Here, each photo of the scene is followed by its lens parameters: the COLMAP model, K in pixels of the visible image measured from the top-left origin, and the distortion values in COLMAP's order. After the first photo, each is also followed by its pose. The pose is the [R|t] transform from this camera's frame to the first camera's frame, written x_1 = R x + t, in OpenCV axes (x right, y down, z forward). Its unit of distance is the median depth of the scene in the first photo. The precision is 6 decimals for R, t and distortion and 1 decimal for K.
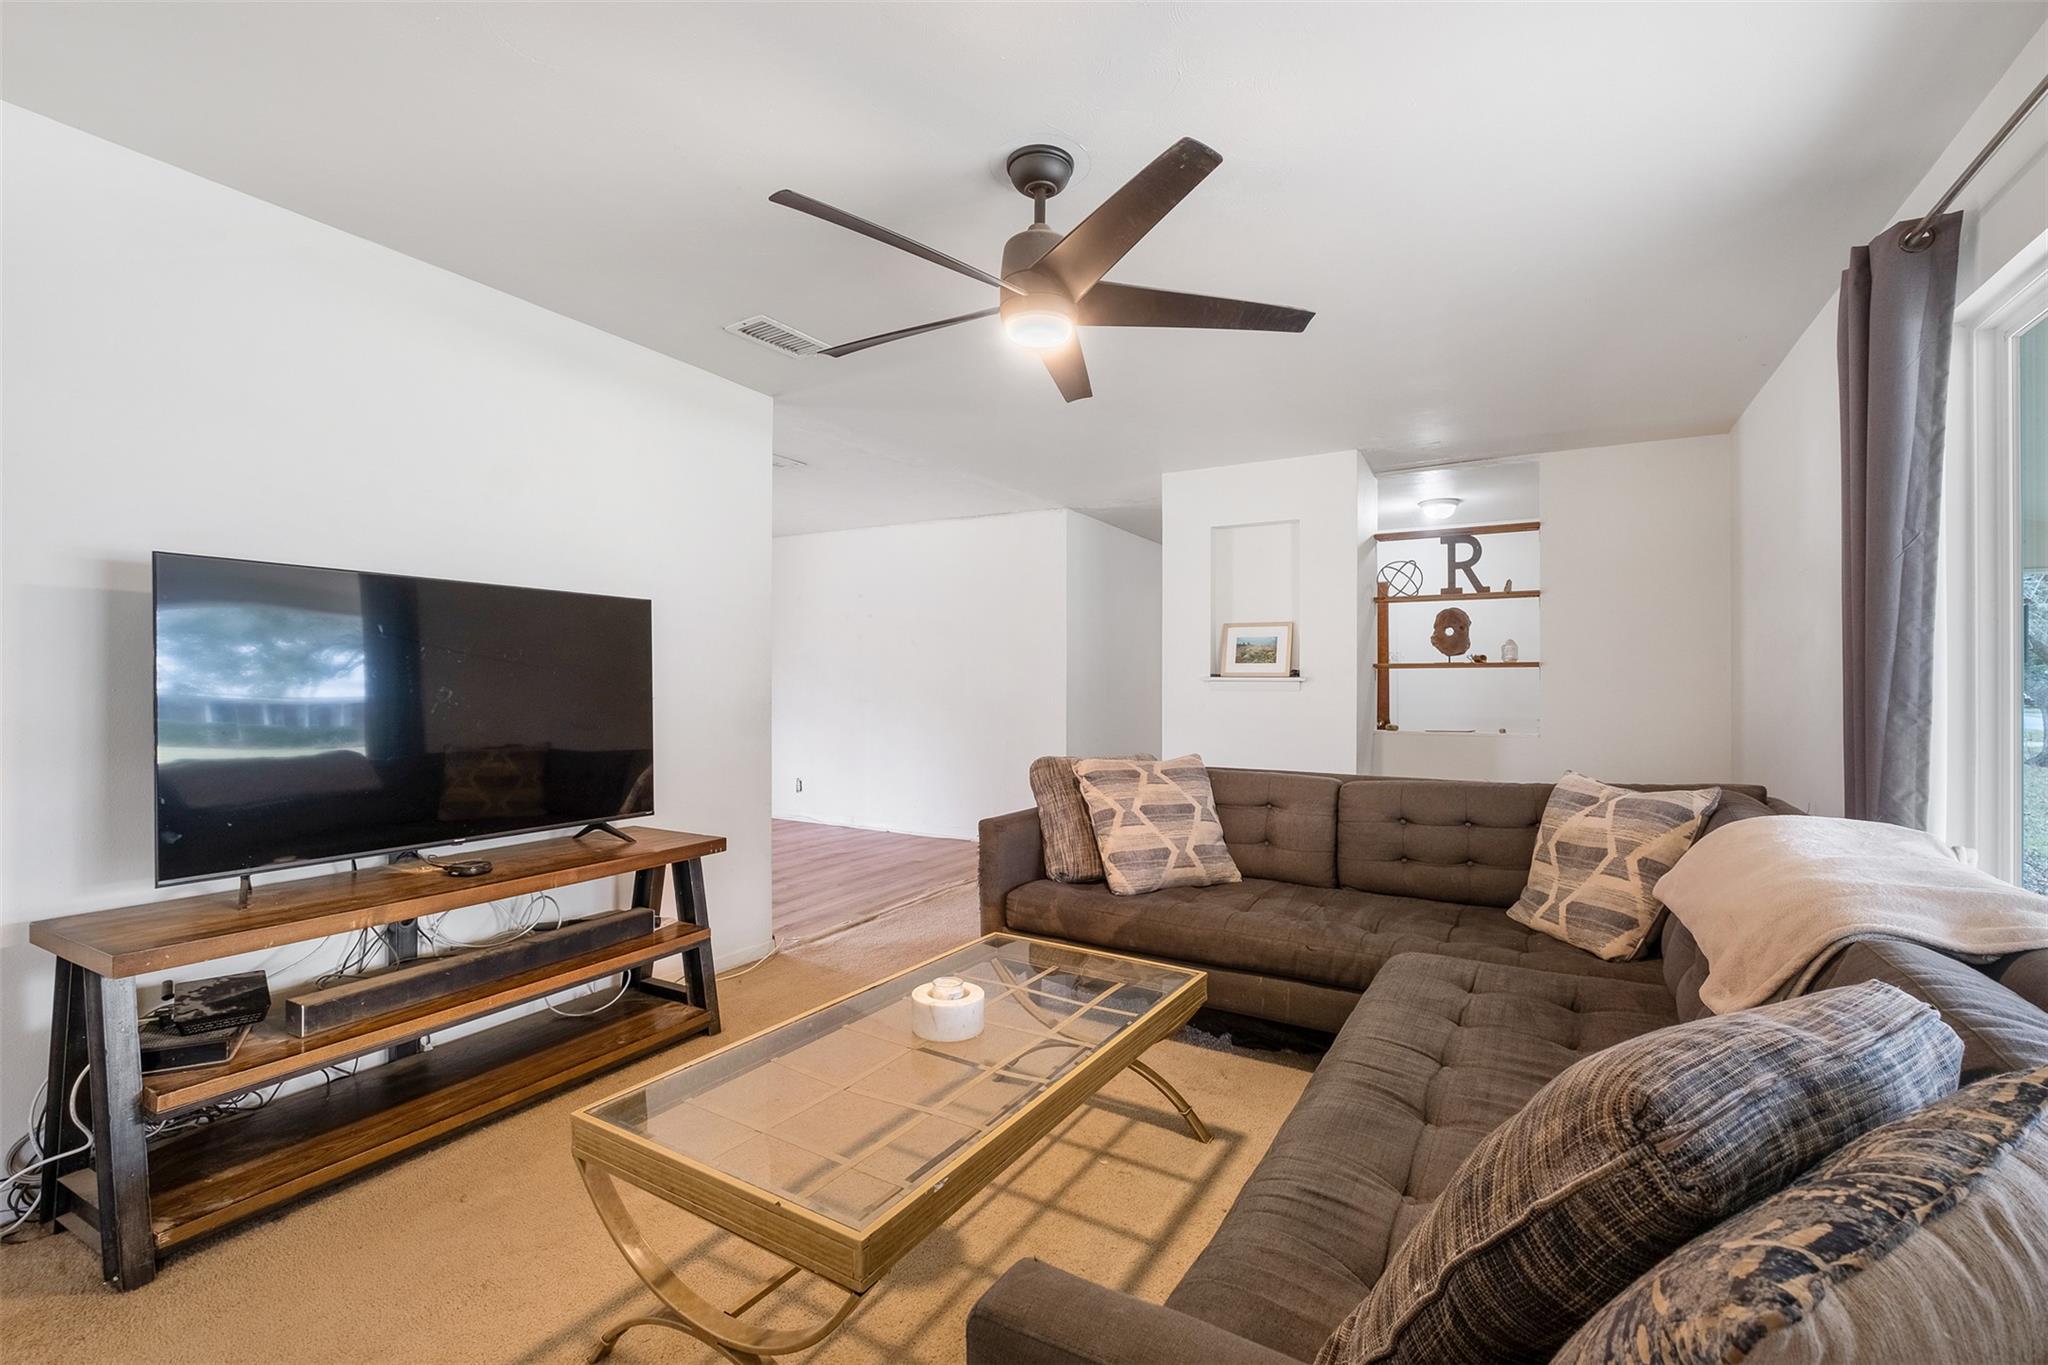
lens RADIAL K [[885.4, 0, 1023.3], [0, 885.4, 690.8], [0, 0, 1]] dist [-0.000739, -0.000404]
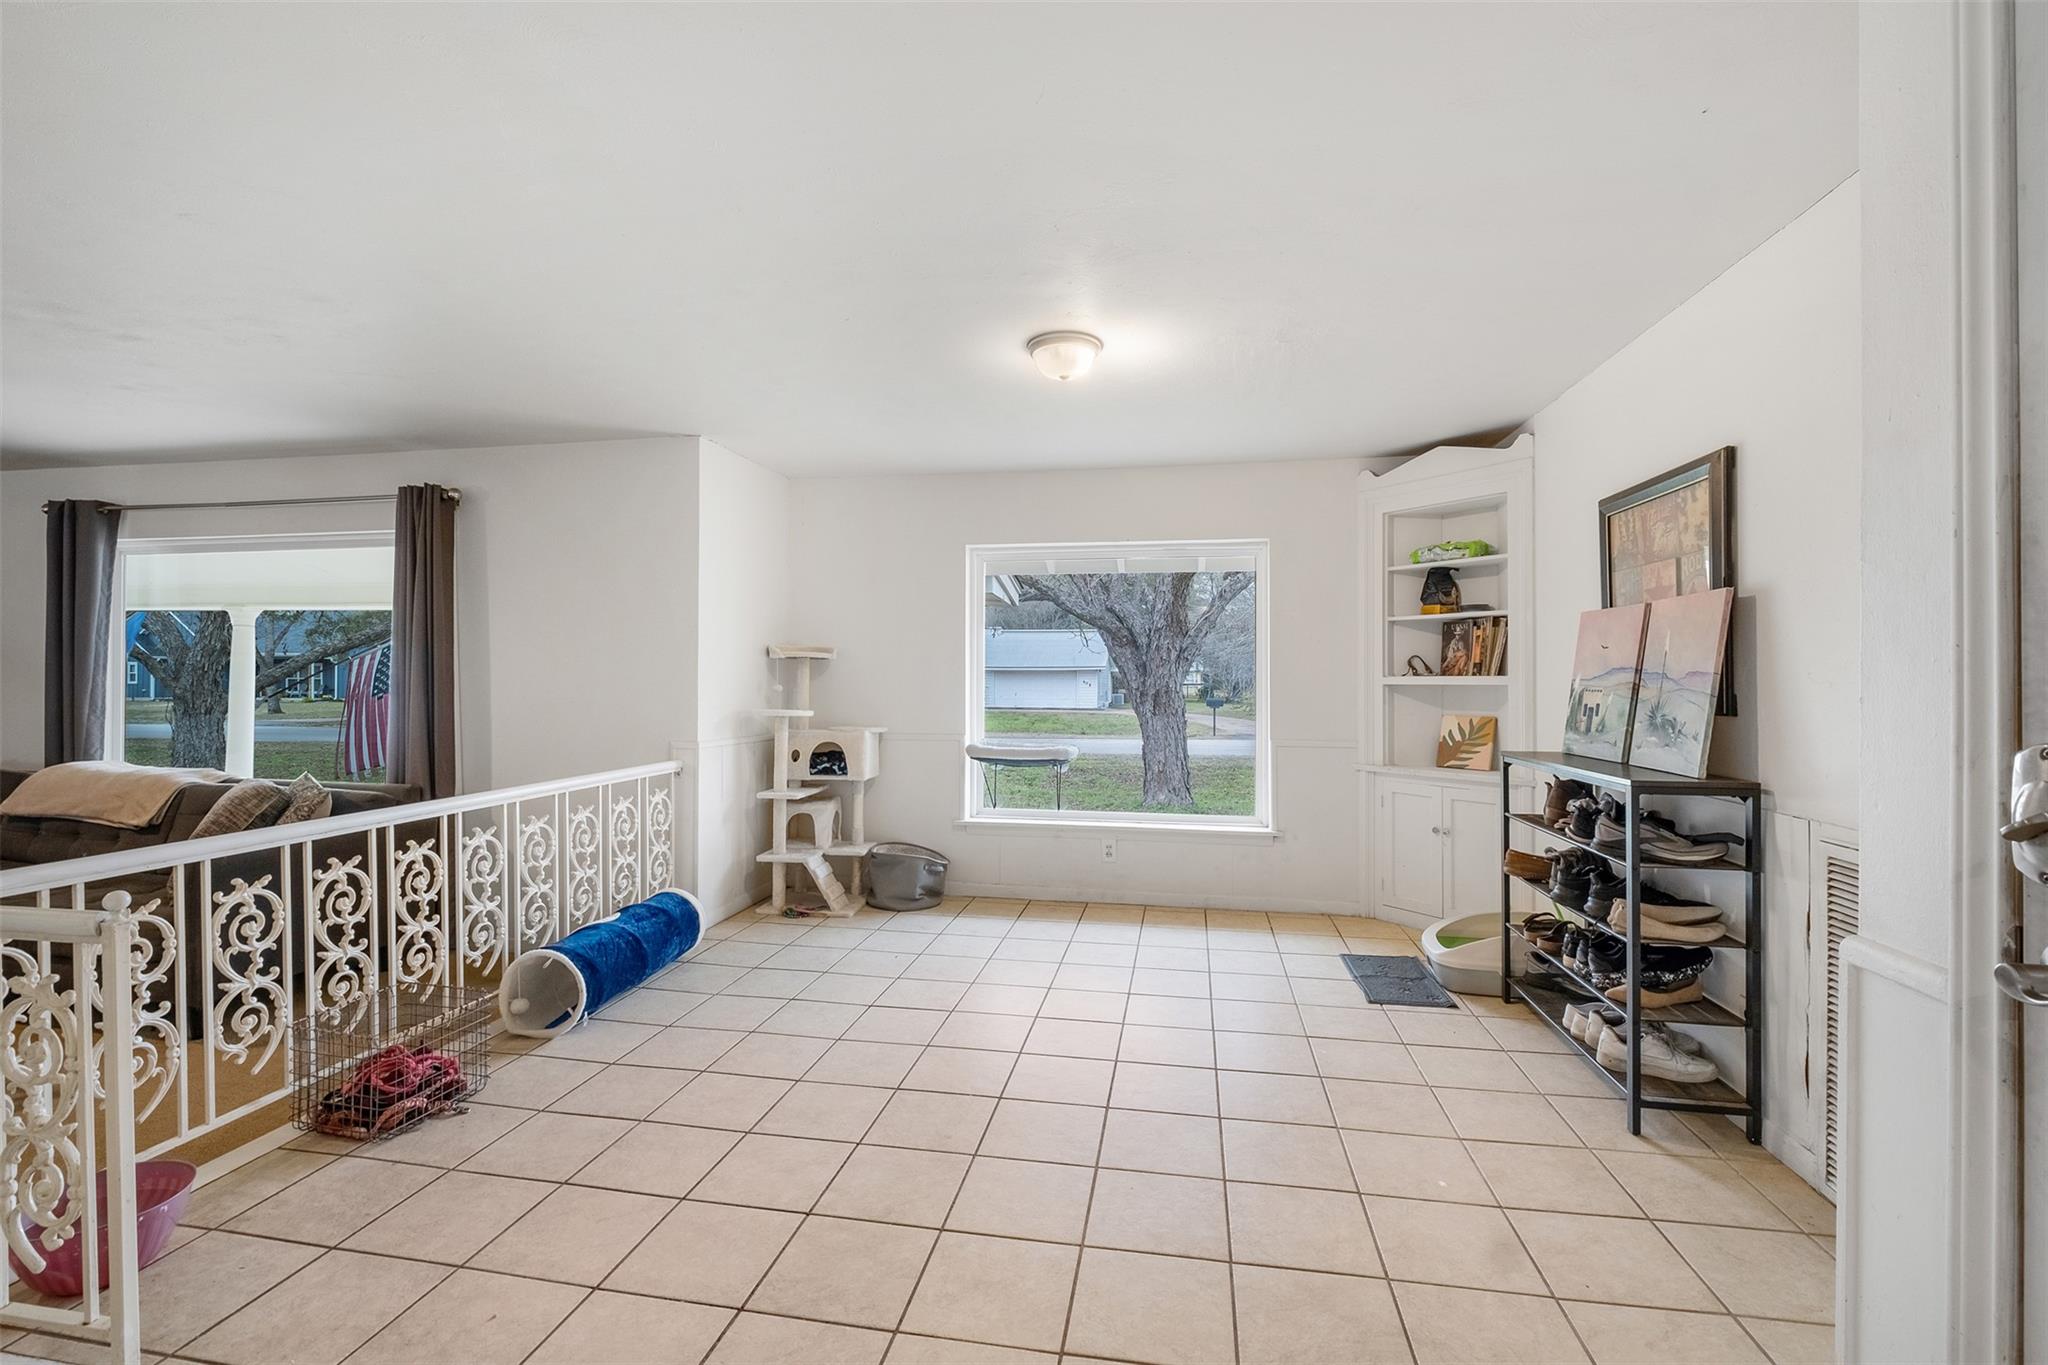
lens RADIAL K [[893.1, 0, 1028.3], [0, 893.1, 668.1], [0, 0, 1]] dist [-0.000237, -0.000971]
pose [[-0.331336, 0.002229, 0.943510, -1.196792], [0.000187, 0.999997, -0.002297, -0.053117], [-0.943513, -0.000585, -0.331336, -0.312564]]
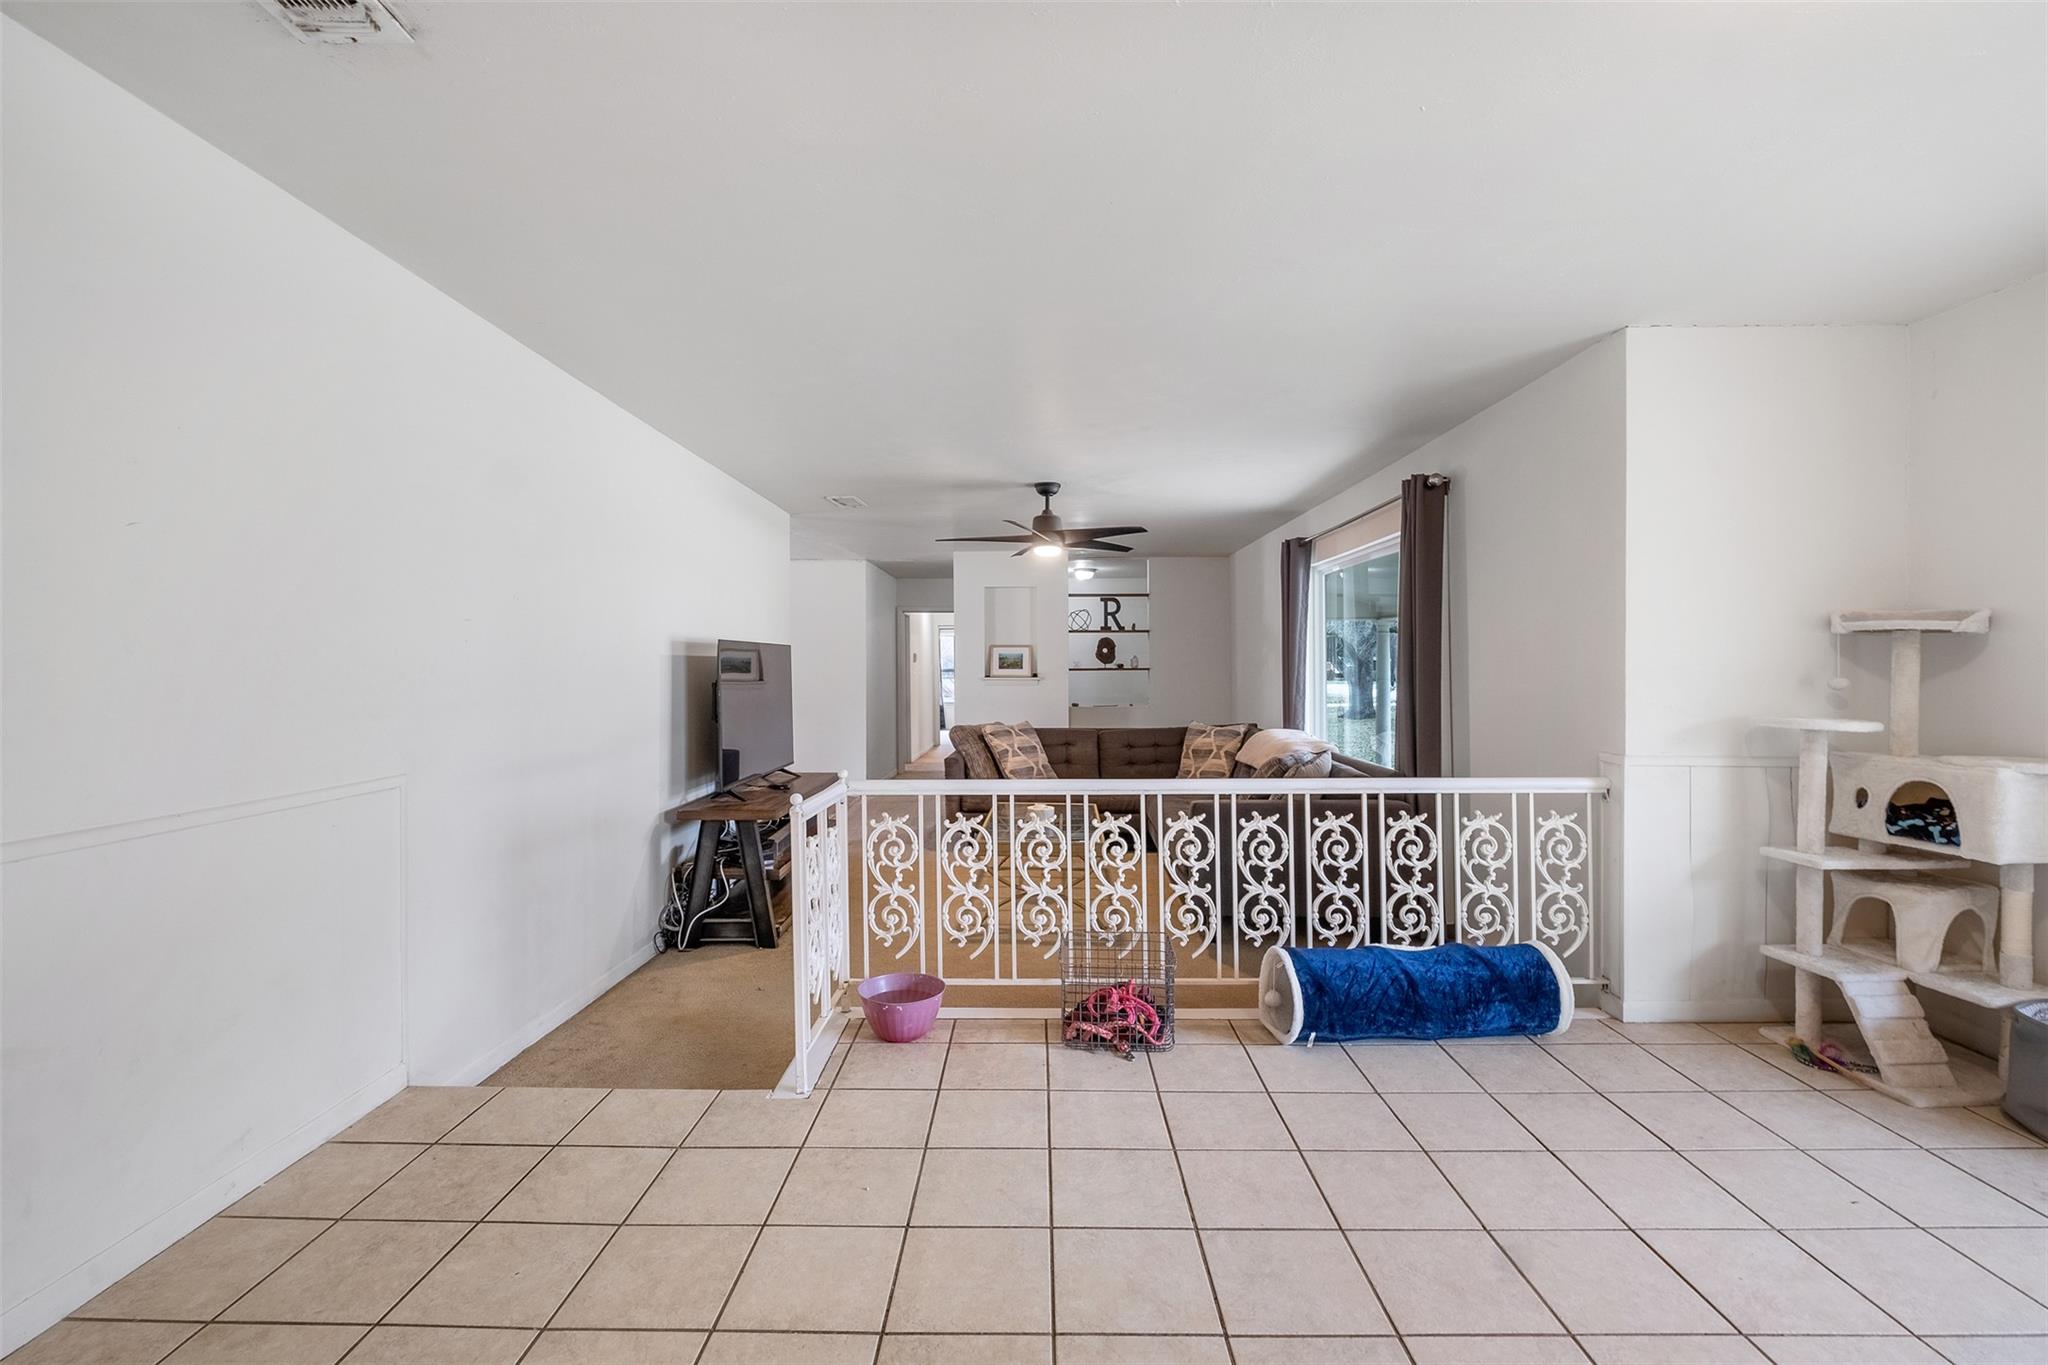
lens RADIAL K [[893.1, 0, 1028.3], [0, 893.1, 668.1], [0, 0, 1]] dist [-0.000237, -0.000971]
pose [[0.872524, -0.007028, 0.488521, -0.828167], [0.009130, 0.999956, -0.001920, -0.044285], [-0.488486, 0.006135, 0.872550, -0.775082]]
